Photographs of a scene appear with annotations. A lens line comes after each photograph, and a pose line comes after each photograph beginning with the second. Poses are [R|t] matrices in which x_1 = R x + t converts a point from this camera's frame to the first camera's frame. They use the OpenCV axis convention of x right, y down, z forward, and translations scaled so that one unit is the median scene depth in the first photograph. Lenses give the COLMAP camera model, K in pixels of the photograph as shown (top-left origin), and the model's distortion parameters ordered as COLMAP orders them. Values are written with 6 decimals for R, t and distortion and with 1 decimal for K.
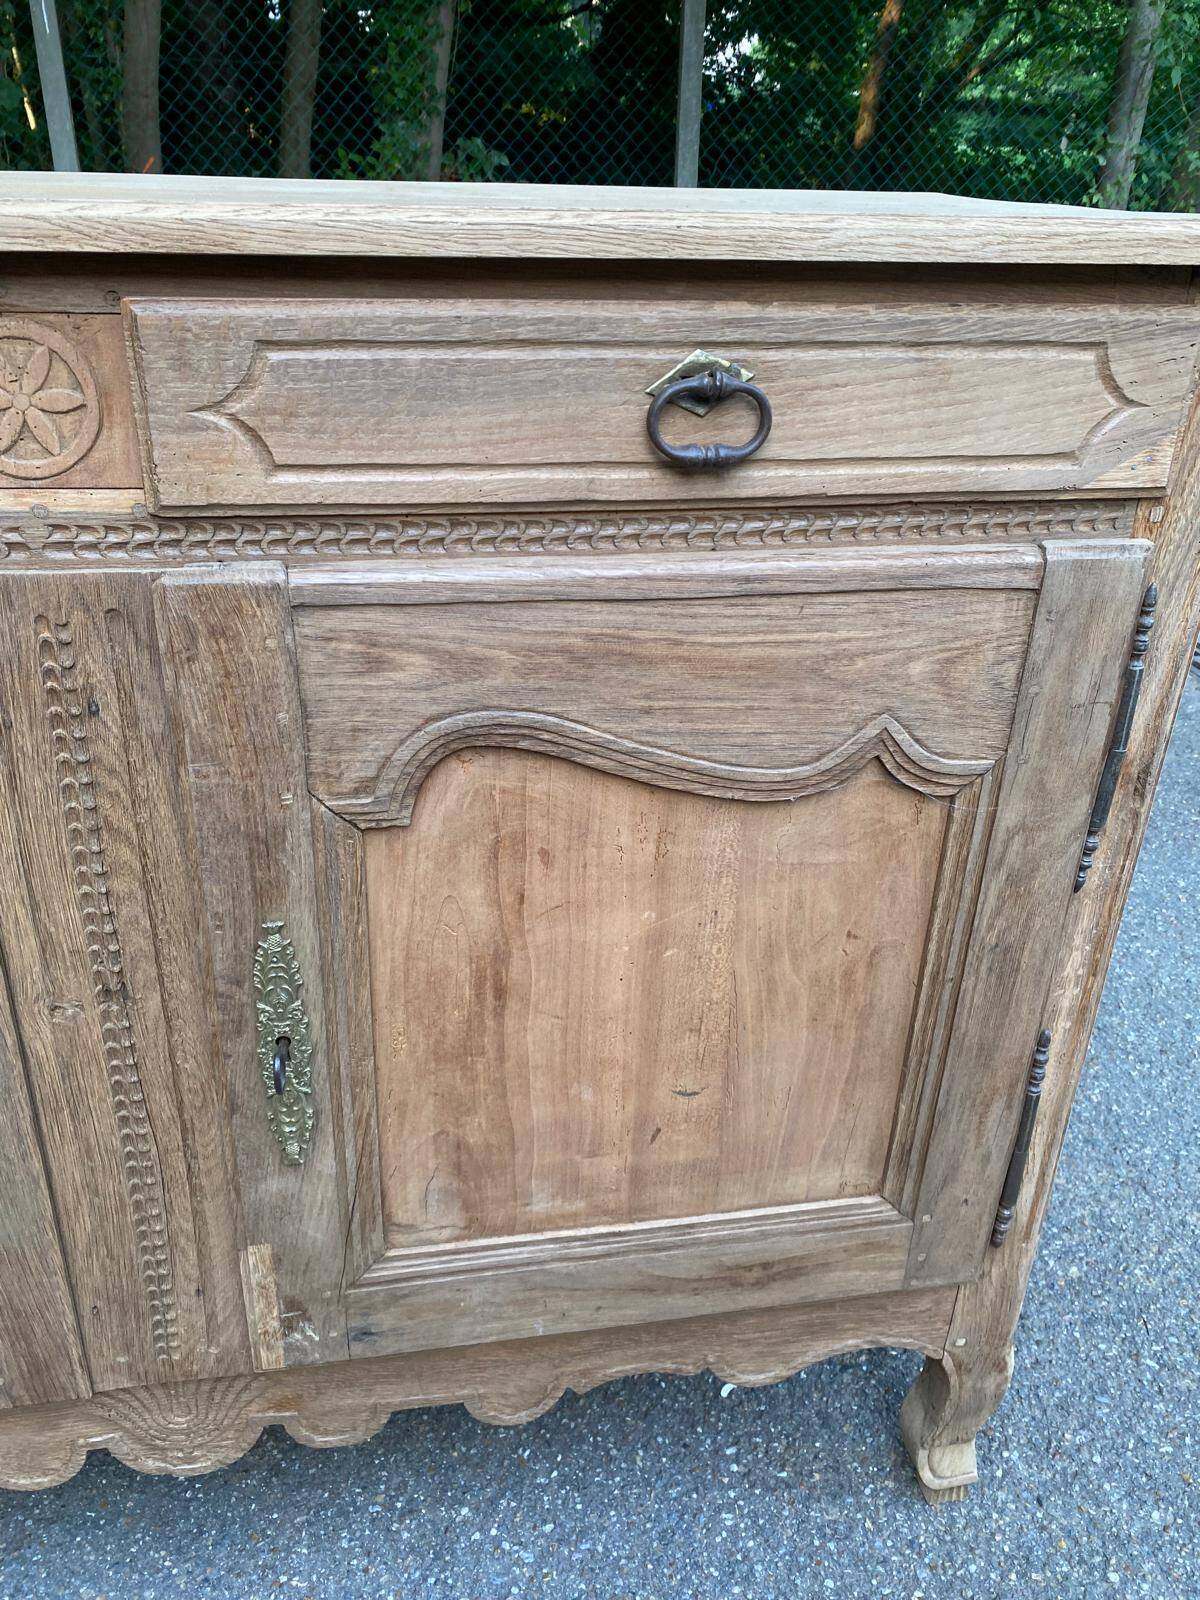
lens RADIAL K [[1227.2, 0, 591.2], [0, 1227.2, 769.9], [0, 0, 1]] dist [0.021415, -0.024842]
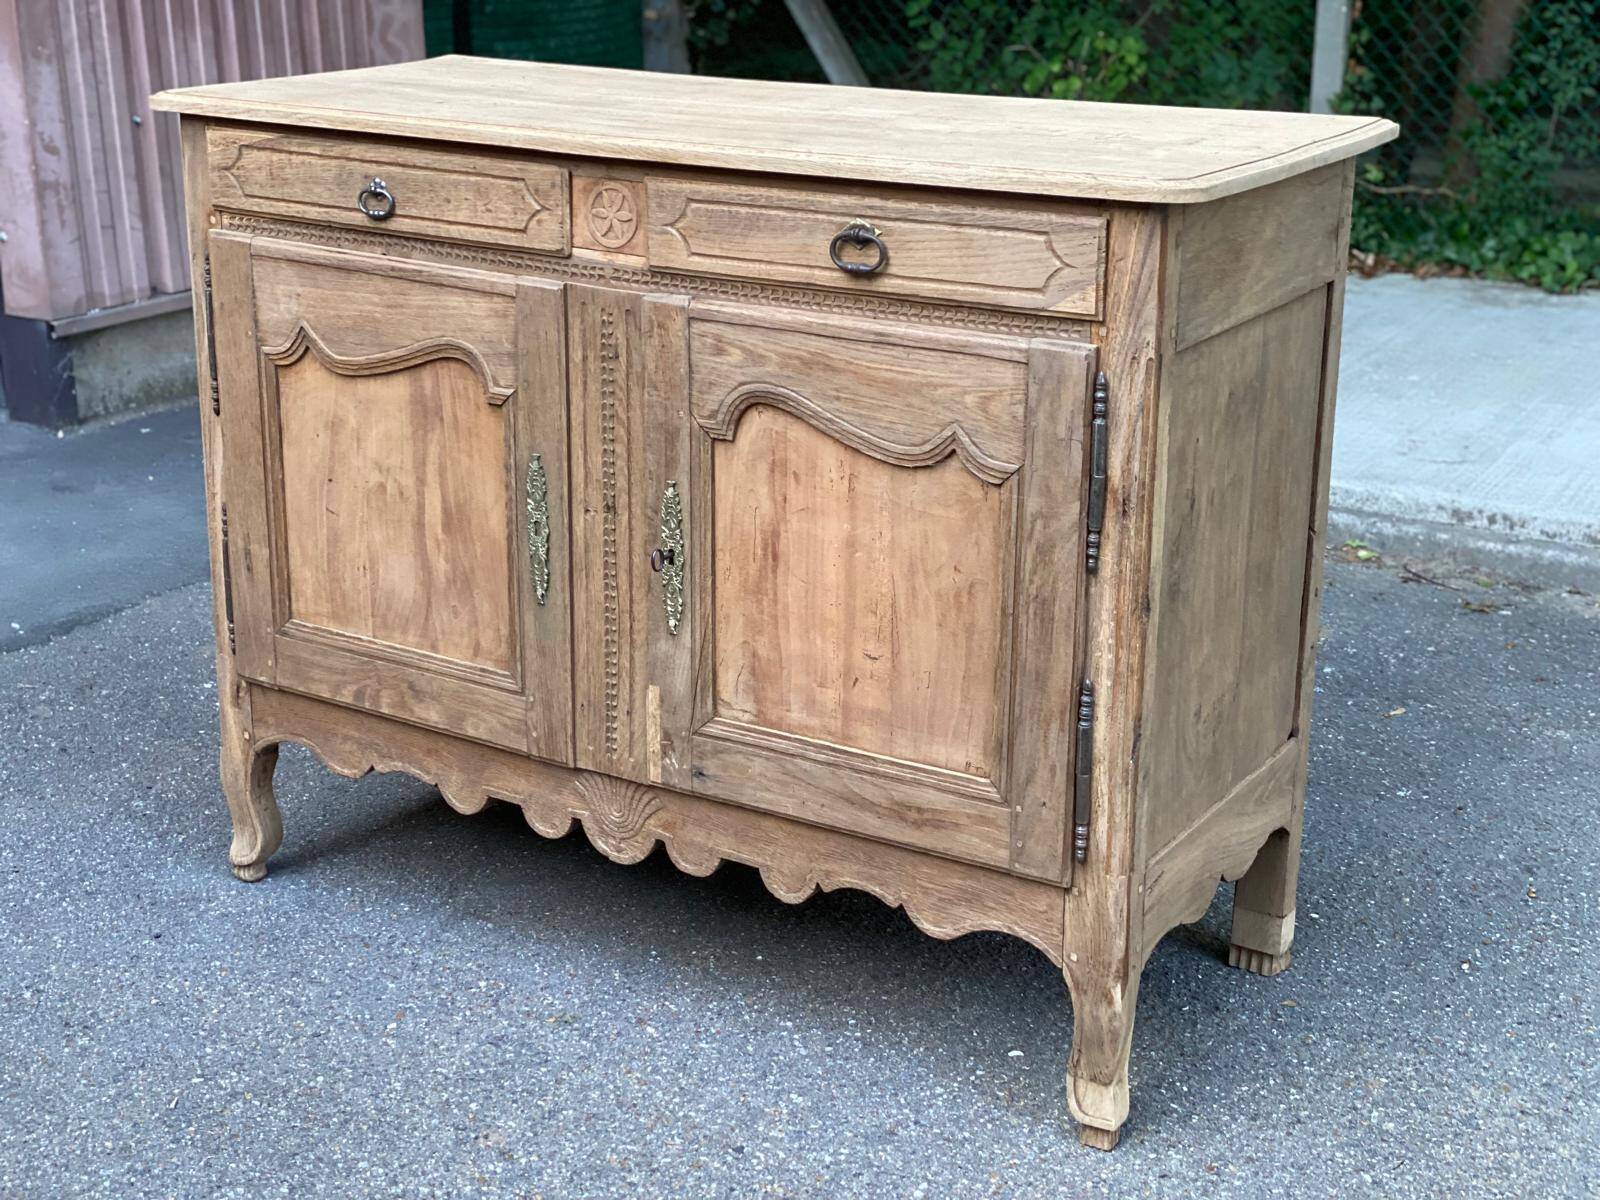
lens RADIAL K [[2391.3, 0, 803.6], [0, 2391.3, 594.2], [0, 0, 1]] dist [0.128351, 0.000000]
pose [[0.748984, 0.180032, -0.637661, 2.122790], [-0.277425, 0.959168, -0.055055, 0.403133], [0.601713, 0.218139, 0.768347, -1.585324]]
